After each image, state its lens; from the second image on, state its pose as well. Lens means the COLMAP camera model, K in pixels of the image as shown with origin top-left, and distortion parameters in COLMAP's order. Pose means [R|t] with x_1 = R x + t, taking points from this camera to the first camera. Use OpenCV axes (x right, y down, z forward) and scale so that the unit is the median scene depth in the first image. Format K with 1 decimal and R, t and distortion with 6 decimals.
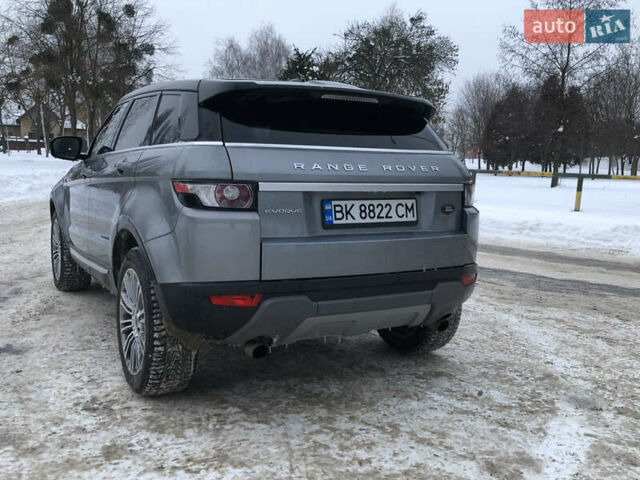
lens RADIAL K [[621.8, 0, 327.4], [0, 621.8, 241.3], [0, 0, 1]] dist [0.083515, -0.132274]
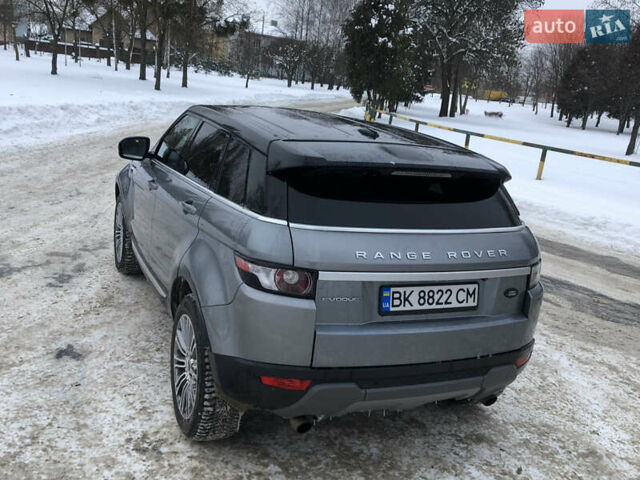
lens RADIAL K [[621.8, 0, 327.4], [0, 621.8, 241.3], [0, 0, 1]] dist [0.083515, -0.132274]
pose [[0.991244, 0.106668, -0.077829, -0.022468], [-0.097235, 0.988443, 0.116302, -0.227560], [0.089336, -0.107716, 0.990160, 0.025196]]
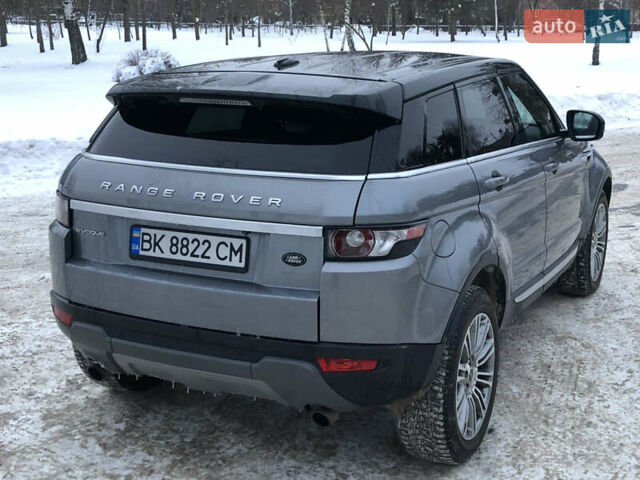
lens RADIAL K [[860.1, 0, 337.8], [0, 860.1, 249.6], [0, 0, 1]] dist [0.162577, -0.482284]
pose [[0.564512, 0.167746, -0.808200, 1.066513], [-0.097614, 0.985828, 0.136433, -0.211731], [0.819632, 0.001873, 0.572887, 0.505487]]
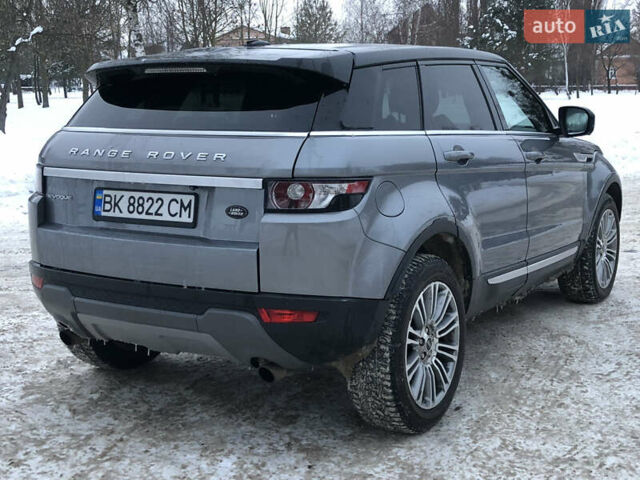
lens RADIAL K [[858.4, 0, 331.8], [0, 858.4, 236.9], [0, 0, 1]] dist [0.179428, -0.557520]
pose [[0.485731, 0.100821, -0.868275, 1.190061], [-0.096911, 0.993414, 0.061137, -0.099997], [0.868720, 0.054449, 0.492302, 0.633414]]
